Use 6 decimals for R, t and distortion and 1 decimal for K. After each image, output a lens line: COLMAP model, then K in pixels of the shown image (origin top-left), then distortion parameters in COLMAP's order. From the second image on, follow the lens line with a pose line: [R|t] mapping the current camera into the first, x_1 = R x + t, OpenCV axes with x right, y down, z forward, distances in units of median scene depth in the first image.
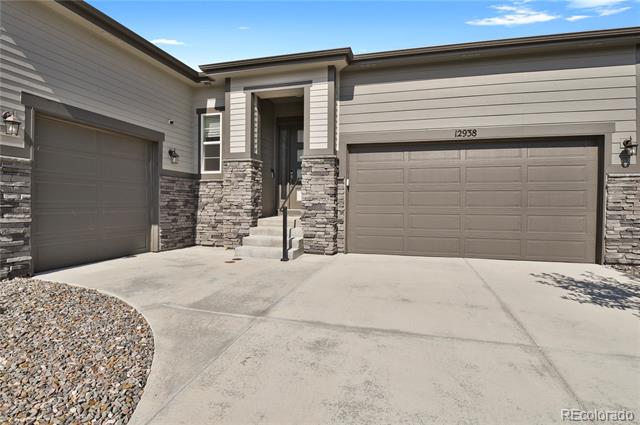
lens RADIAL K [[321.1, 0, 319.6], [0, 321.1, 211.8], [0, 0, 1]] dist [-0.028934, -0.003938]
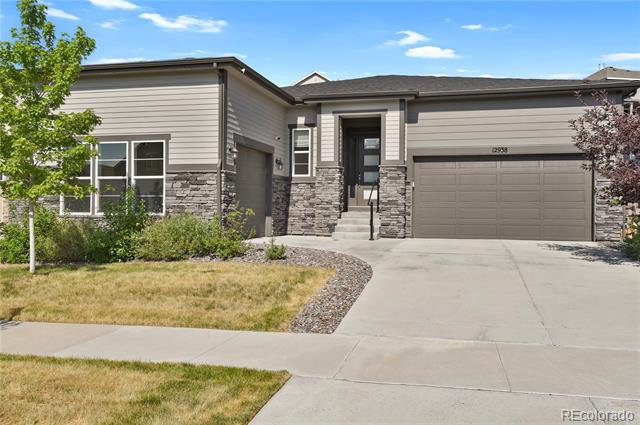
lens RADIAL K [[524.9, 0, 319.7], [0, 524.9, 210.4], [0, 0, 1]] dist [0.020106, 0.004792]
pose [[0.999990, 0.000098, 0.004369, -0.311844], [-0.000007, 0.999786, -0.020708, 0.061221], [-0.004370, 0.020708, 0.999776, -1.179008]]
